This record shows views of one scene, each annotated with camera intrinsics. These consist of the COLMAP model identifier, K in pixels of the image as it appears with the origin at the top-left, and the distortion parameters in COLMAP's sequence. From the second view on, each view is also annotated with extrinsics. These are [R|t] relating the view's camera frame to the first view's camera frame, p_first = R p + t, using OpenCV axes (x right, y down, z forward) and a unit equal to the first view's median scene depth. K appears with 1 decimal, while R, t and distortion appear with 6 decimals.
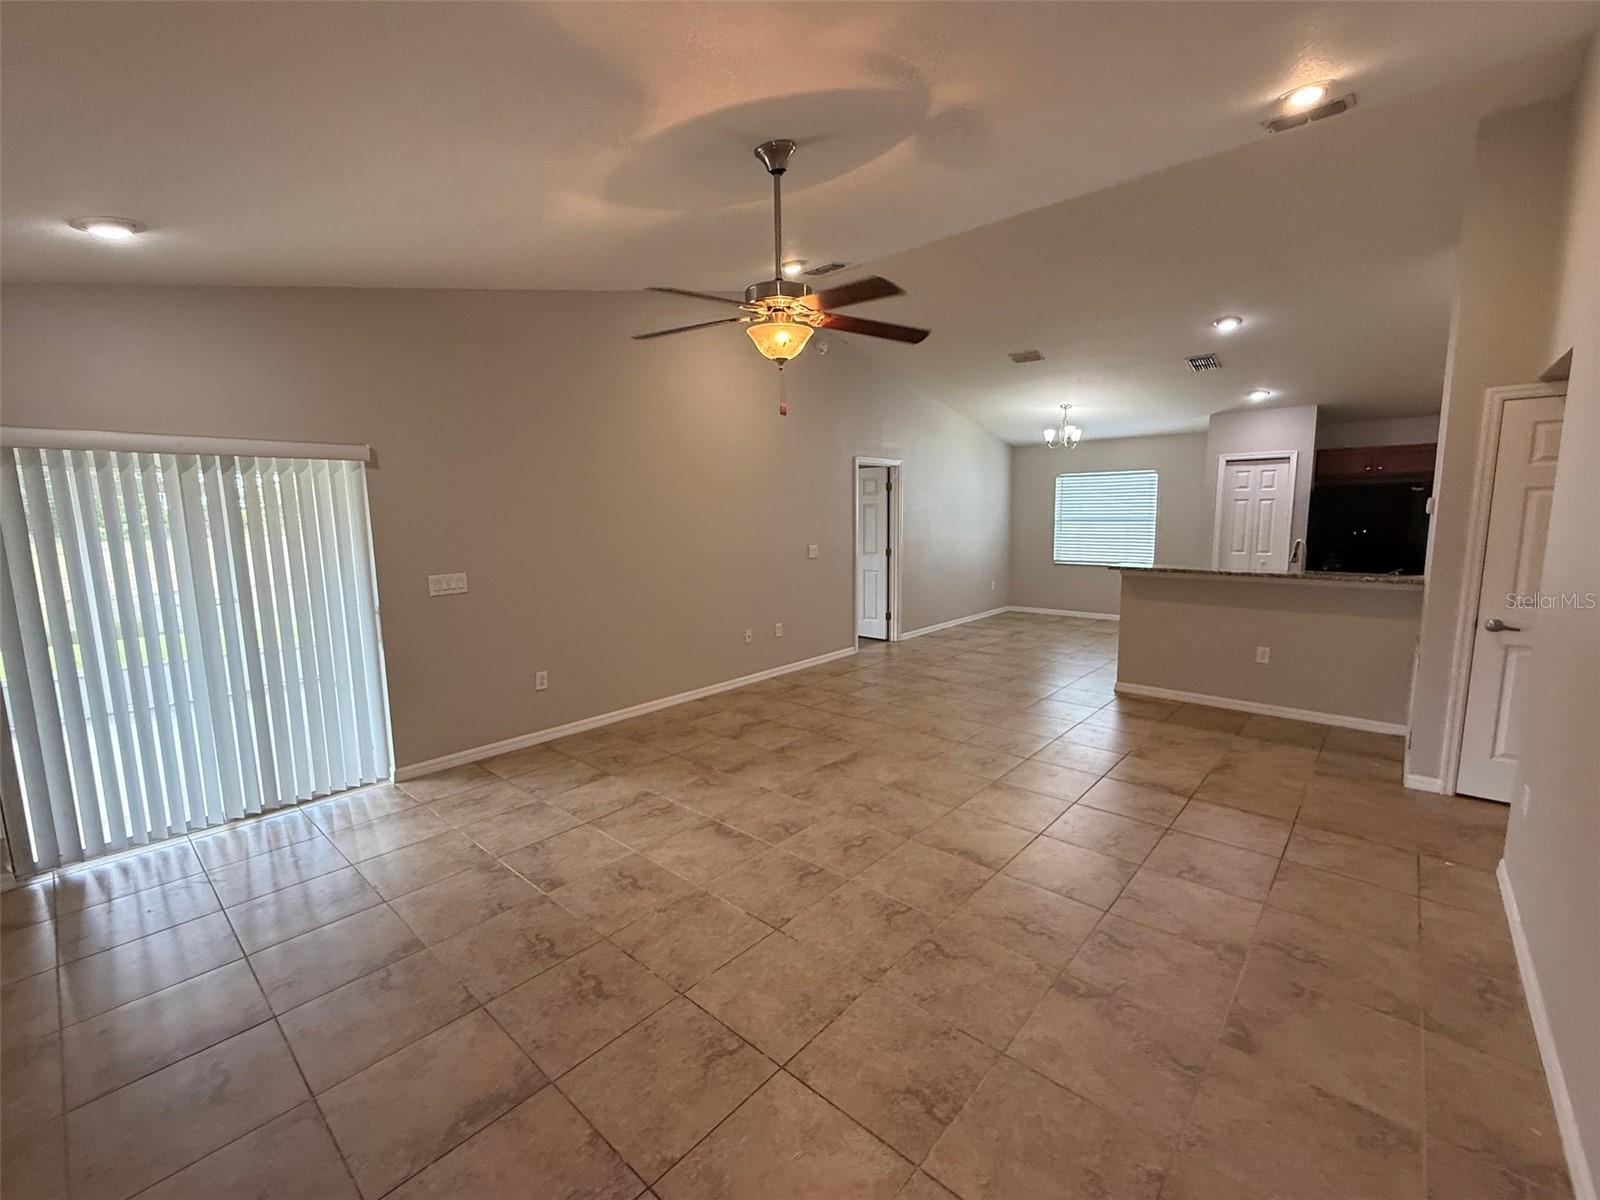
lens RADIAL K [[673.0, 0, 803.7], [0, 673.0, 600.2], [0, 0, 1]] dist [-0.000478, 0.000842]
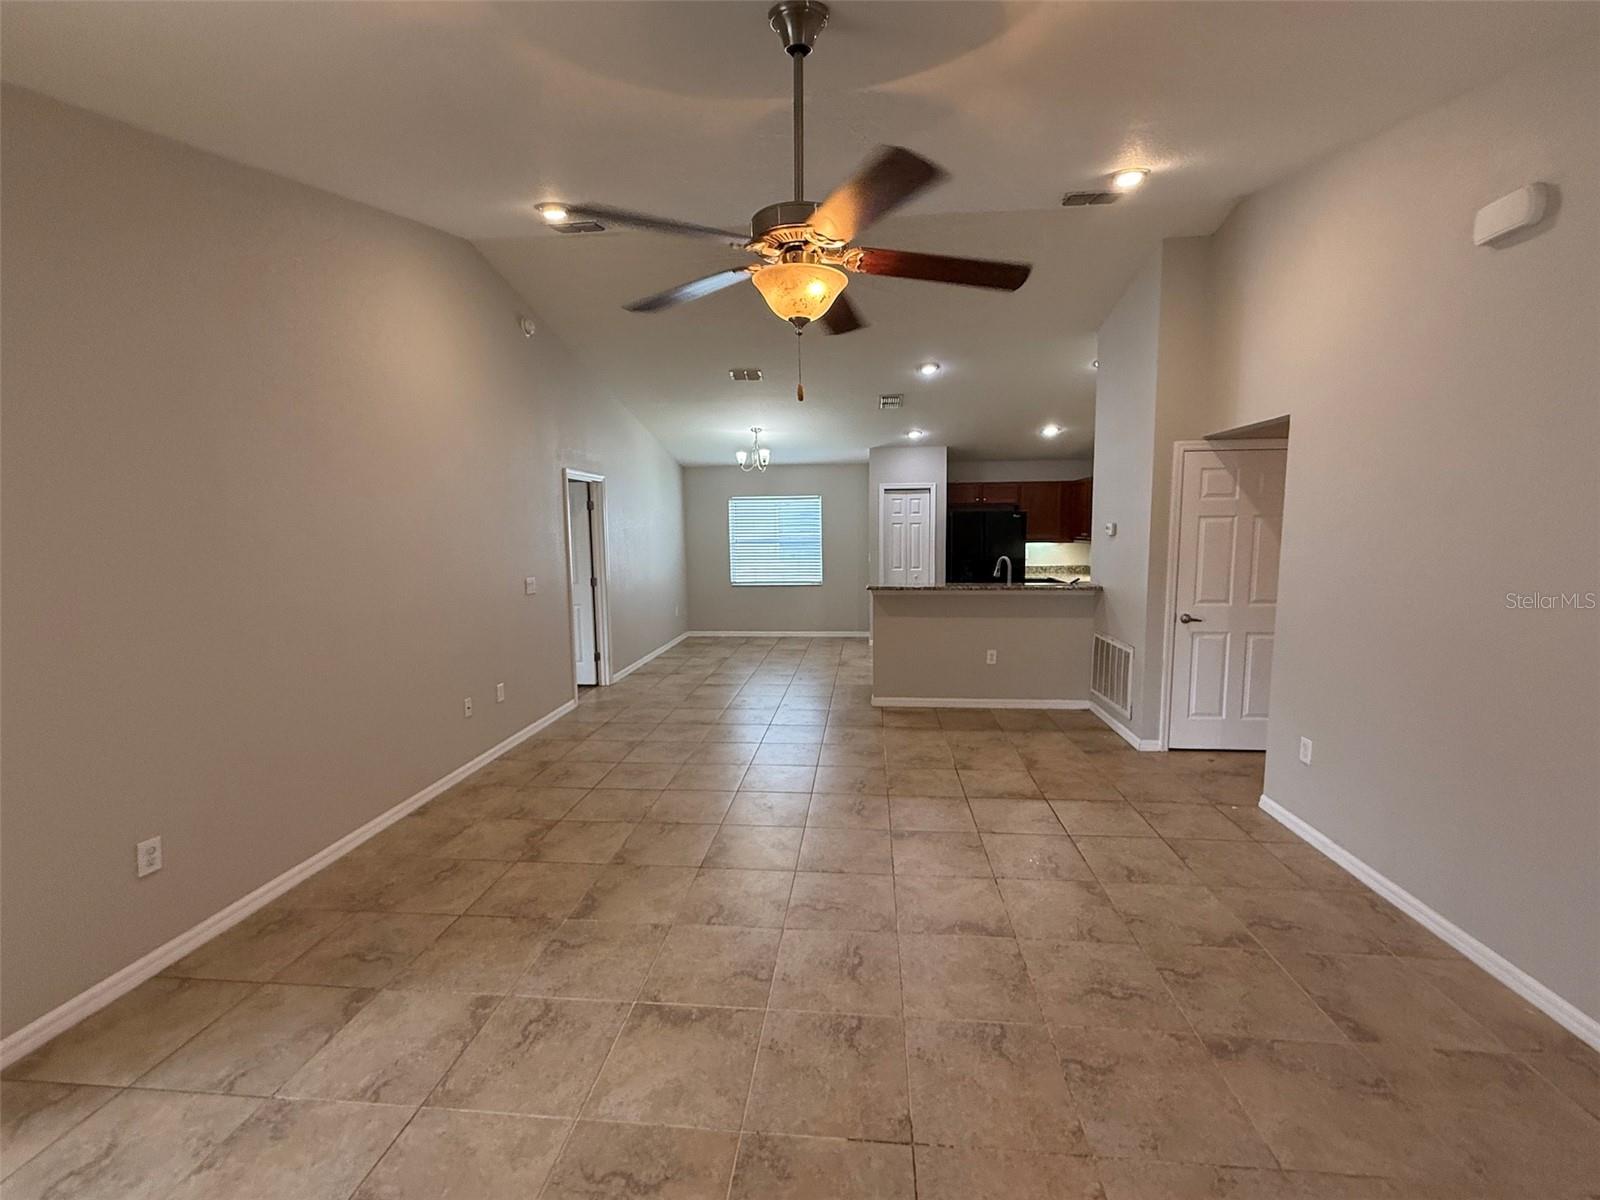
lens RADIAL K [[672.7, 0, 802.0], [0, 672.7, 602.2], [0, 0, 1]] dist [0.001081, 0.000447]
pose [[0.808649, -0.062261, 0.584988, -0.289649], [0.079410, 0.996835, -0.003677, -0.039403], [-0.582908, 0.049427, 0.811034, 0.280465]]
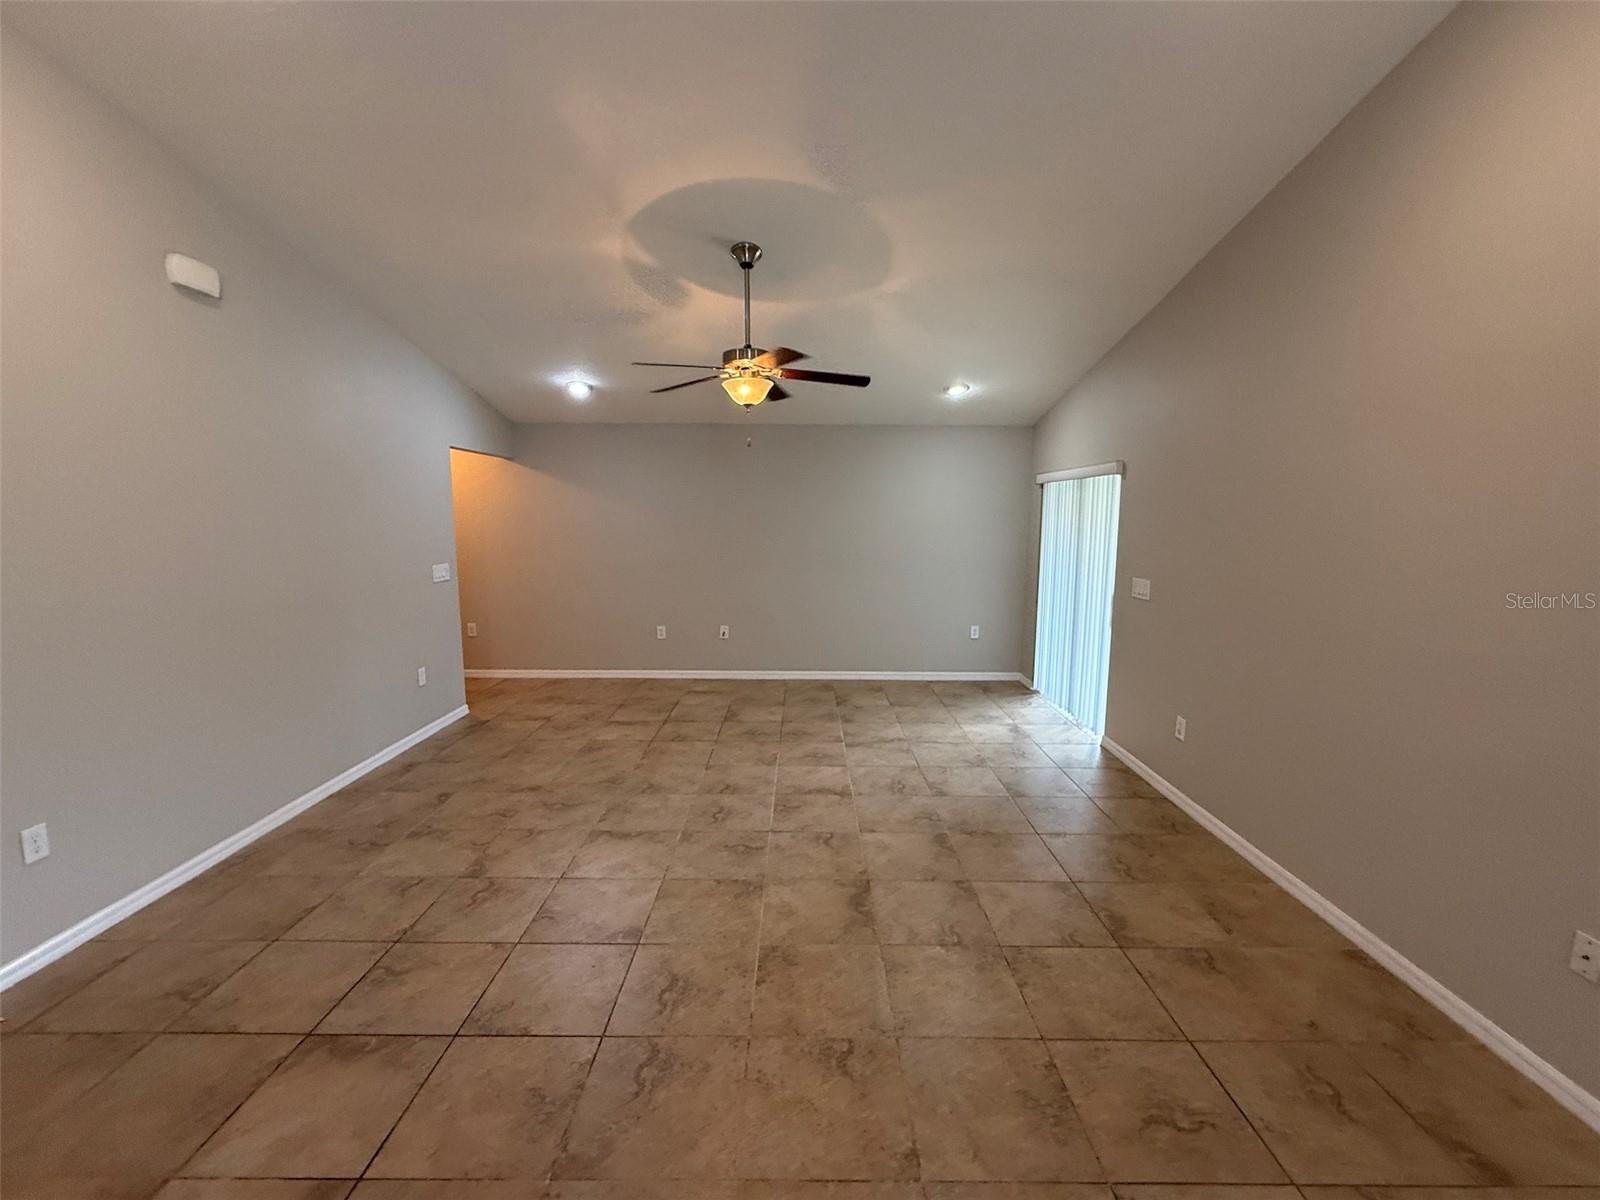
lens RADIAL K [[672.7, 0, 802.0], [0, 672.7, 602.2], [0, 0, 1]] dist [0.001081, 0.000447]
pose [[-0.747067, 0.098258, -0.657447, 0.497766], [-0.084408, 0.966989, 0.240434, -0.195190], [0.659368, 0.235114, -0.714111, 1.322348]]
